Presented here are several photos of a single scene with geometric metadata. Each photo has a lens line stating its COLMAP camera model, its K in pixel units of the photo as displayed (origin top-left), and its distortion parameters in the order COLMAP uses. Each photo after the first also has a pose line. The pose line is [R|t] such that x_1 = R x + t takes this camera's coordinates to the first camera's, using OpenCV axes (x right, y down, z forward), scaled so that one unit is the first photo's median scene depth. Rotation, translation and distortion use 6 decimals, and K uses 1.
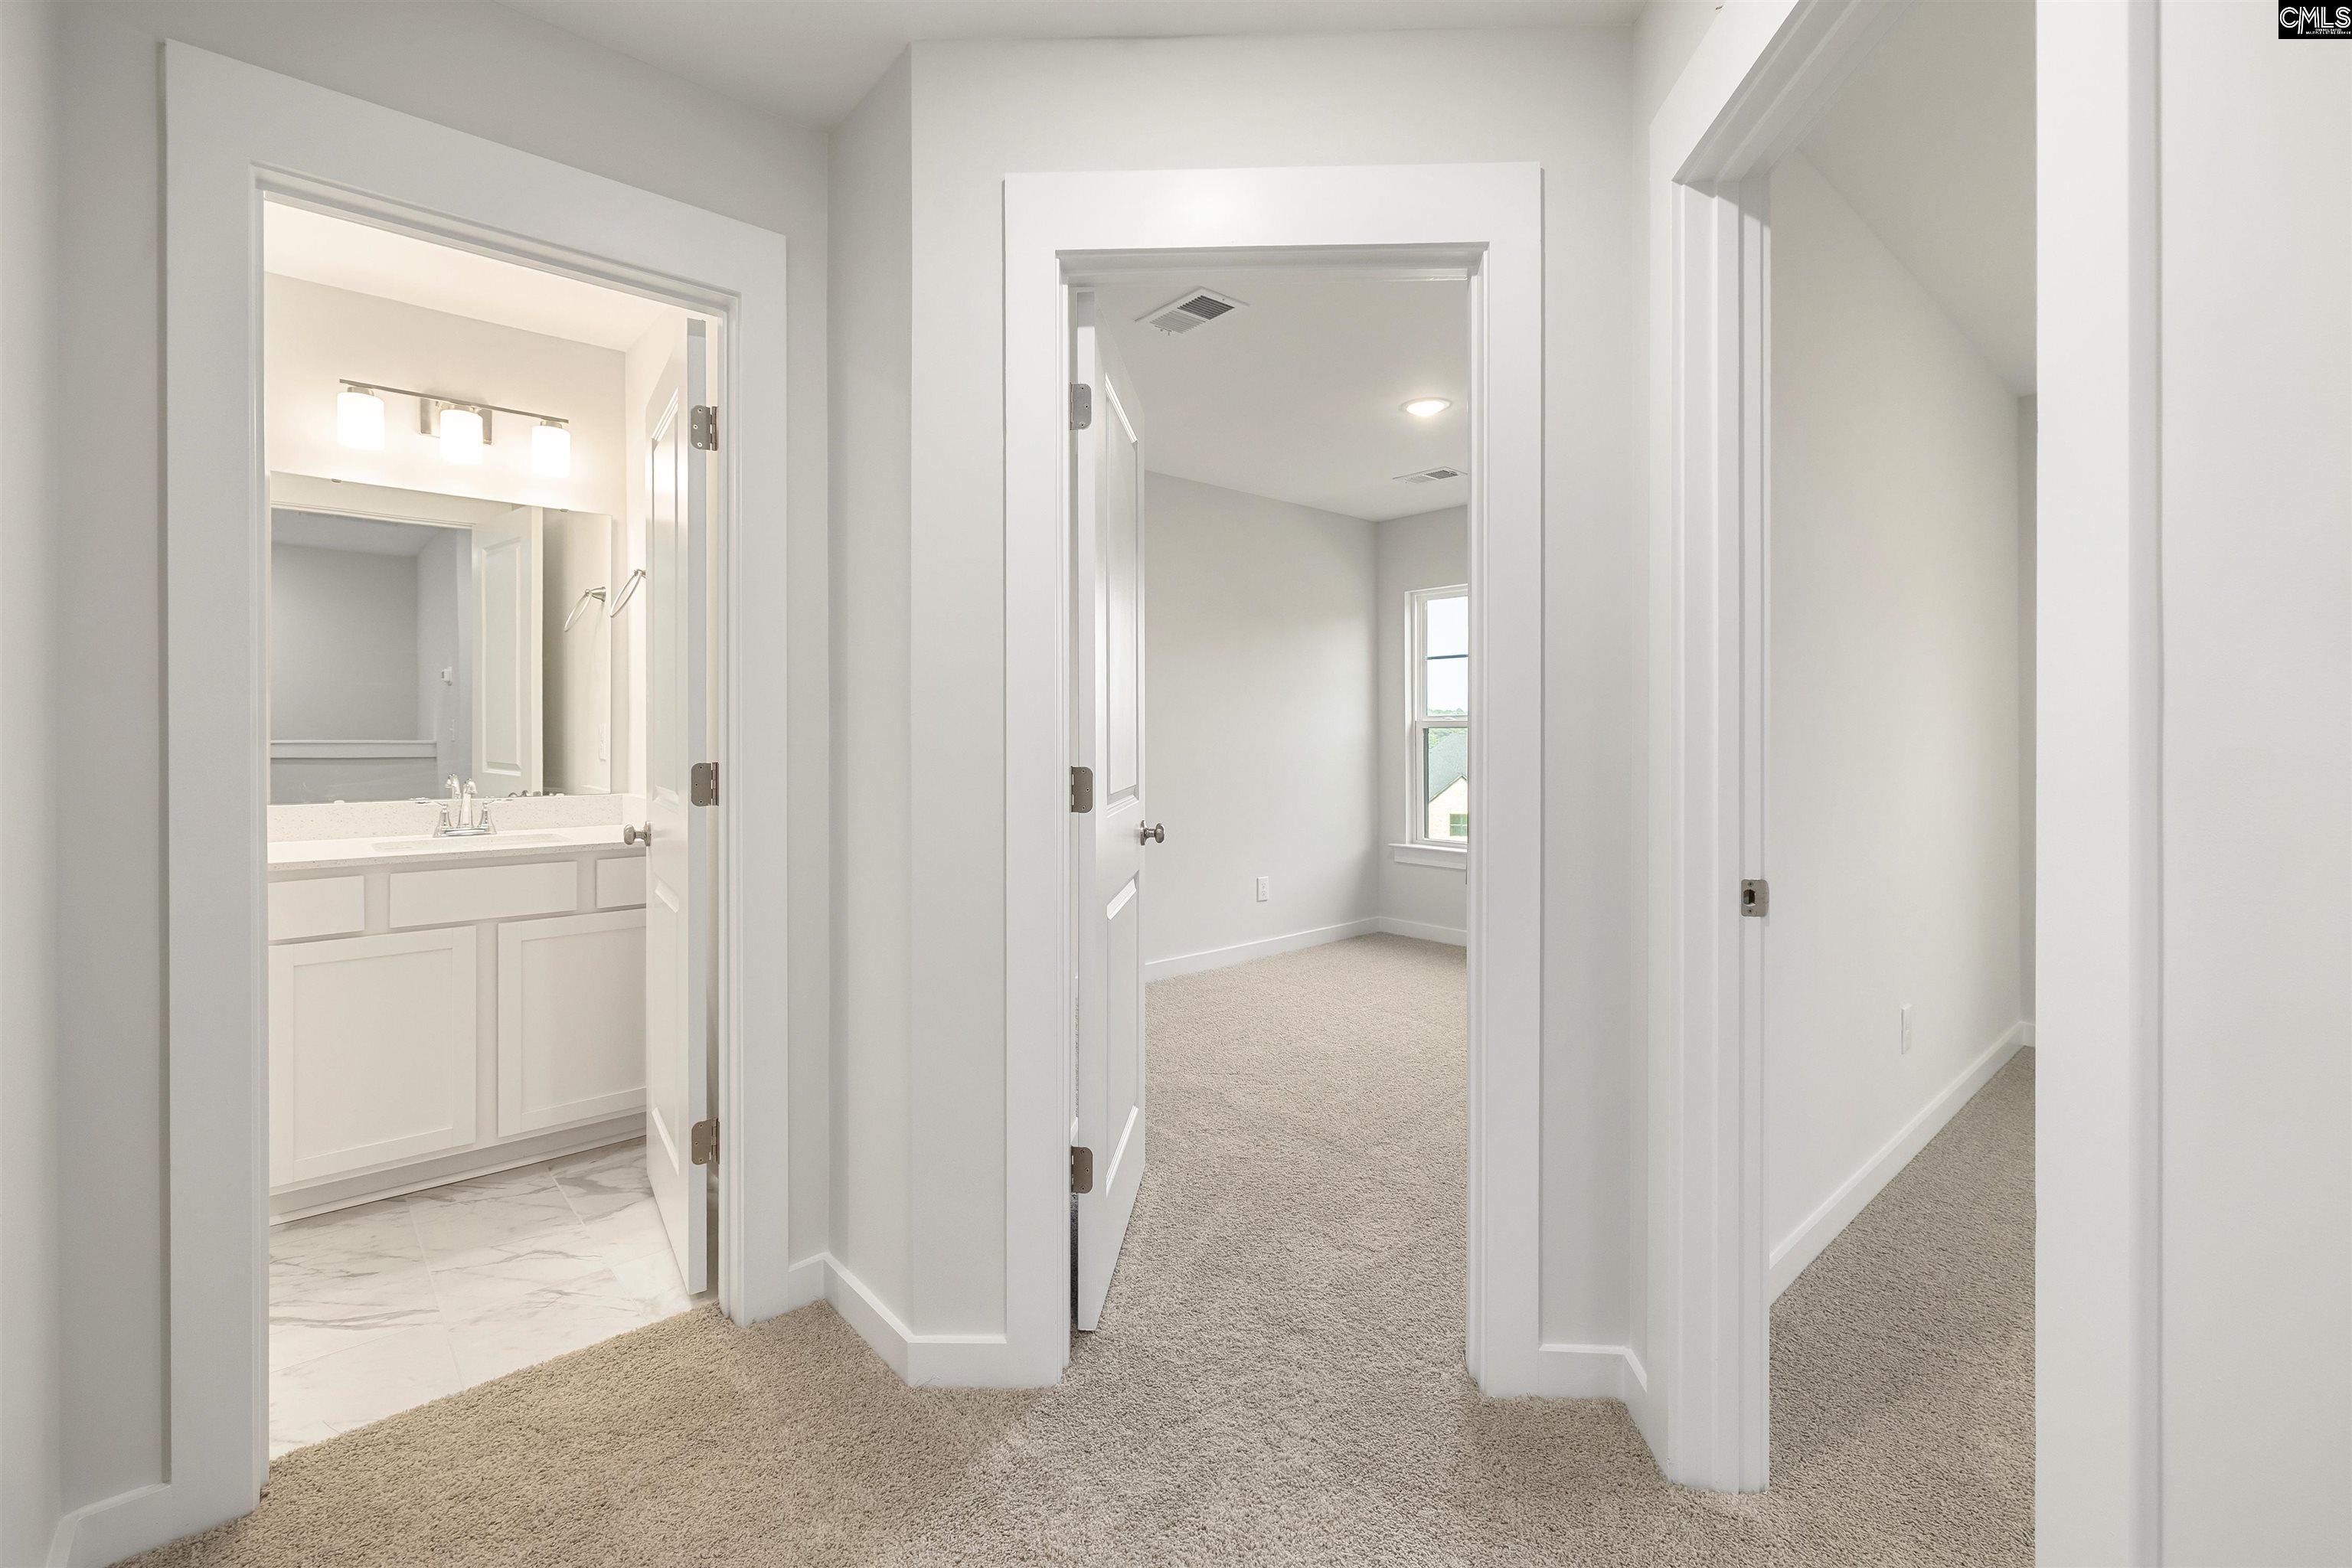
lens RADIAL K [[1022.1, 0, 1191.1], [0, 1022.1, 732.8], [0, 0, 1]] dist [-0.001034, 0.000548]
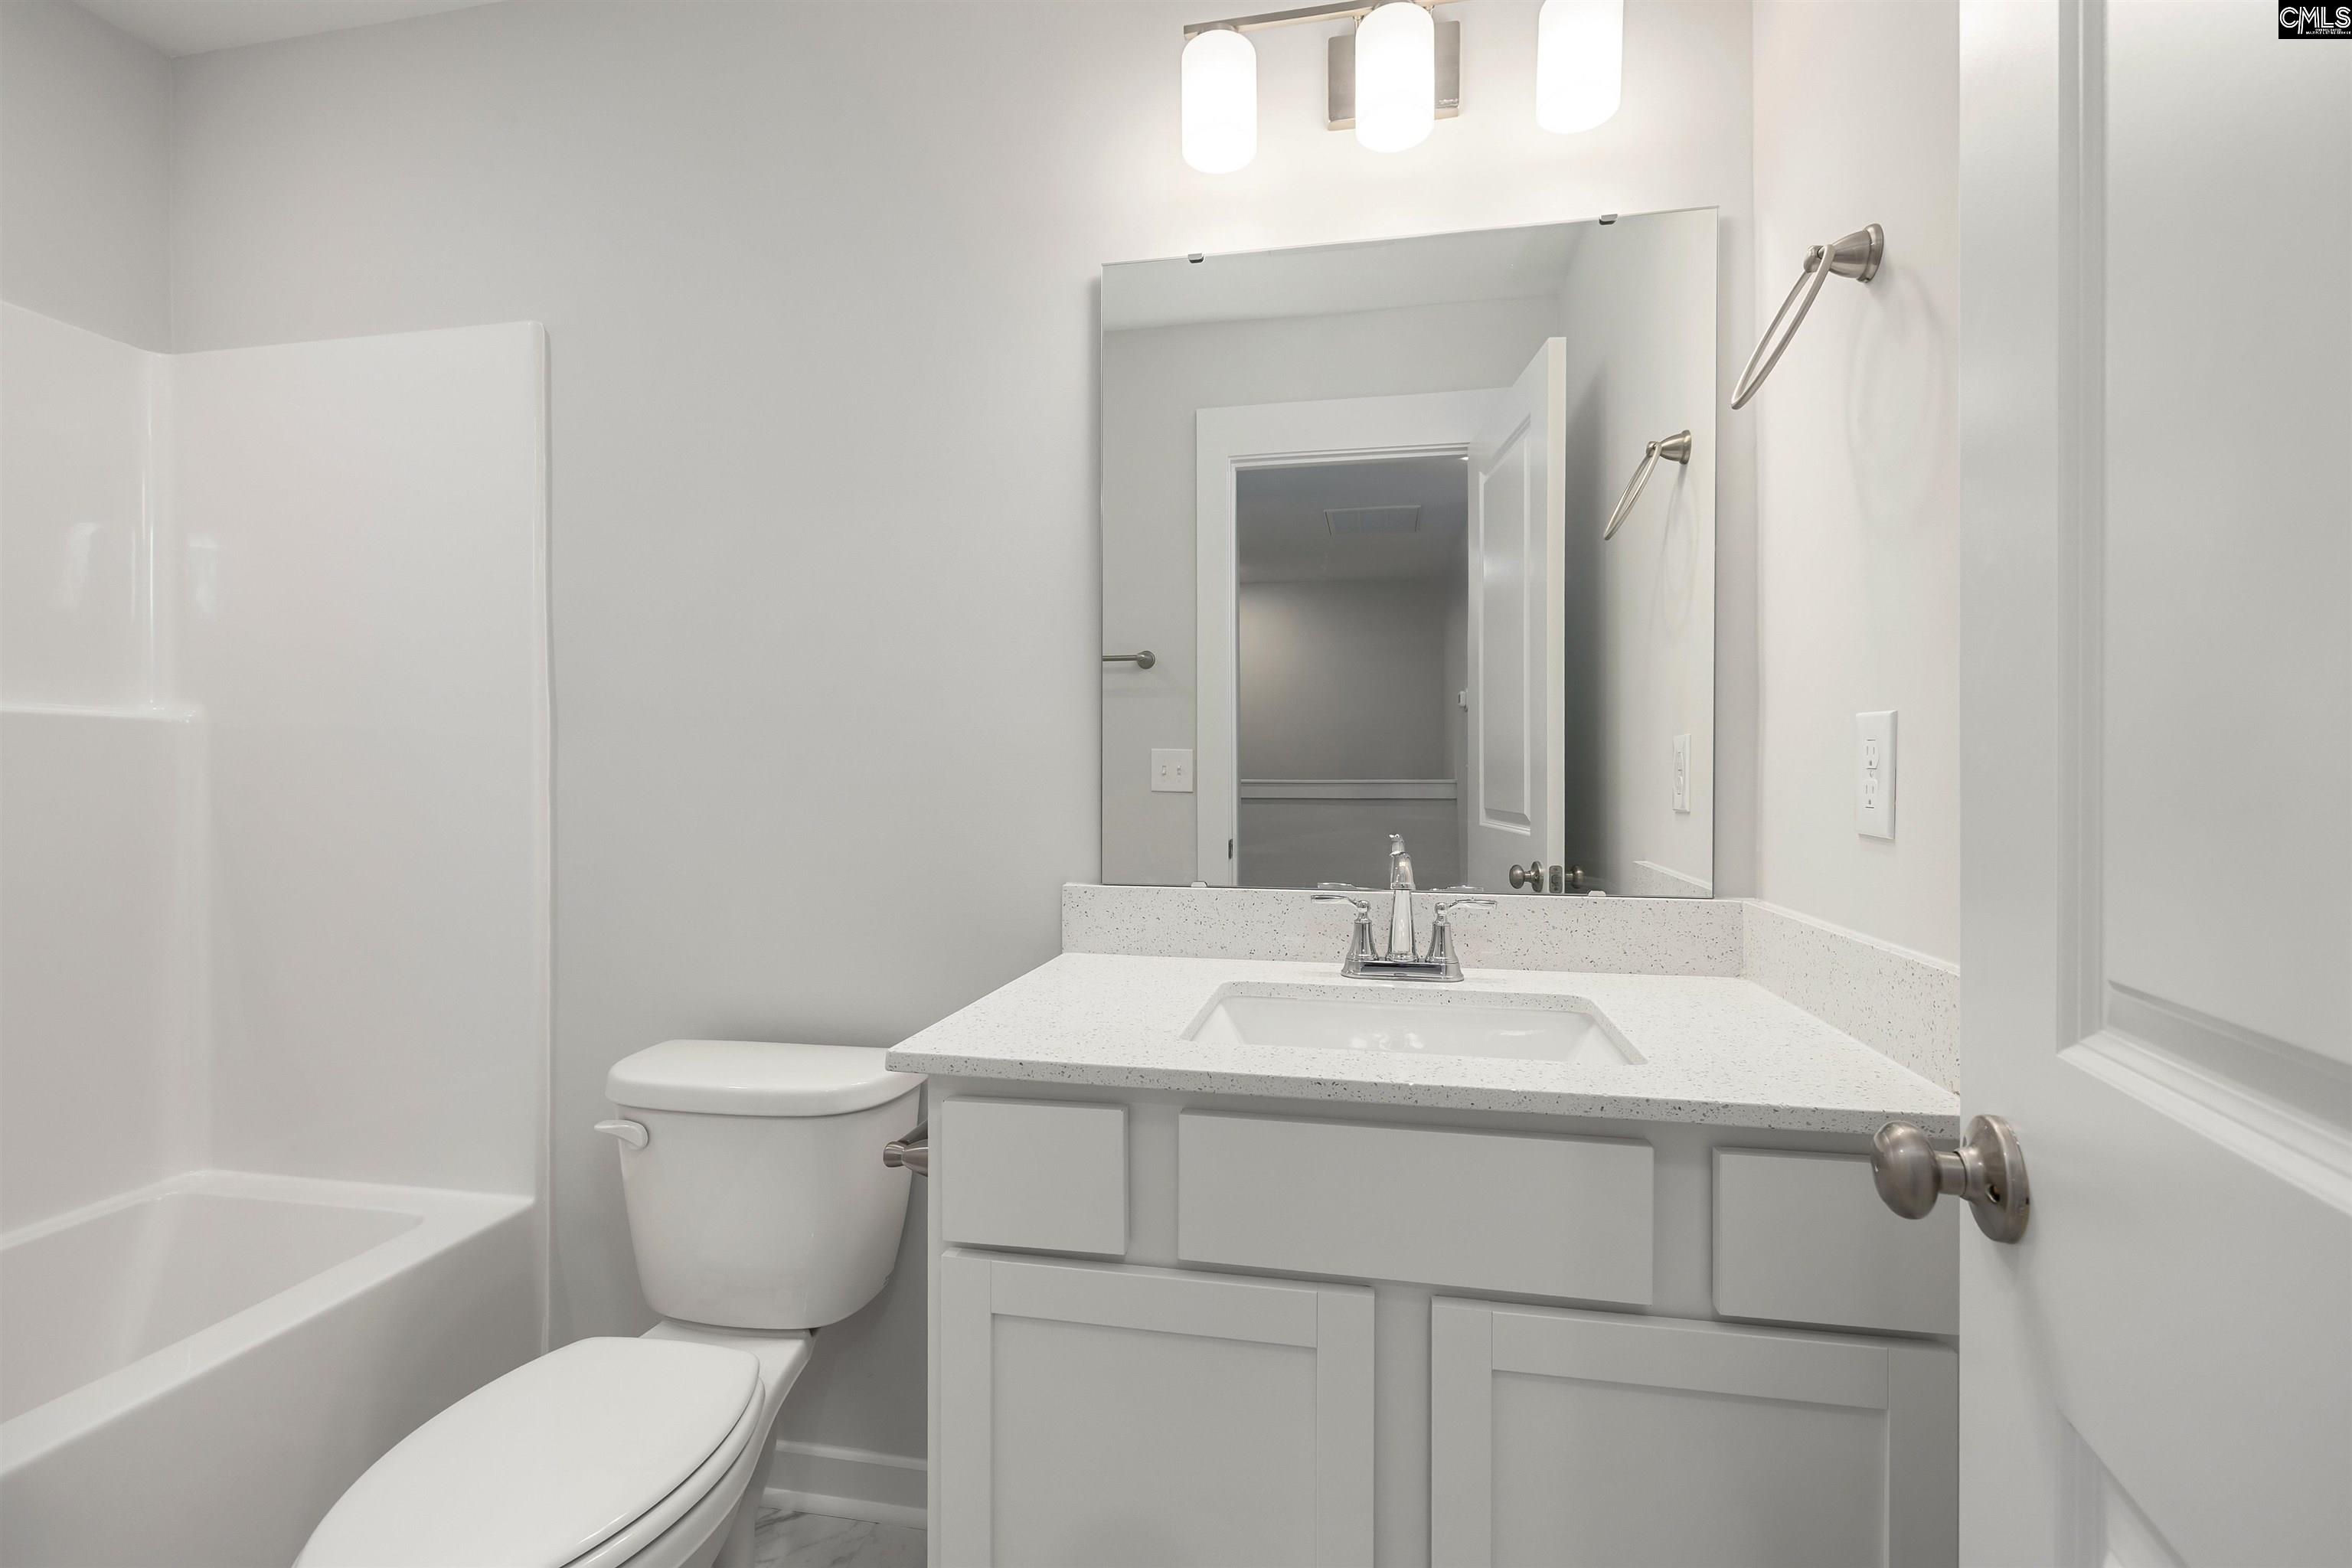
lens RADIAL K [[1022.1, 0, 1183.9], [0, 1022.1, 784.2], [0, 0, 1]] dist [-0.001034, 0.000548]
pose [[0.596090, 0.002741, -0.802913, -0.407112], [0.000557, 0.999993, 0.003828, 0.015082], [0.802917, -0.002729, 0.596084, 0.652797]]
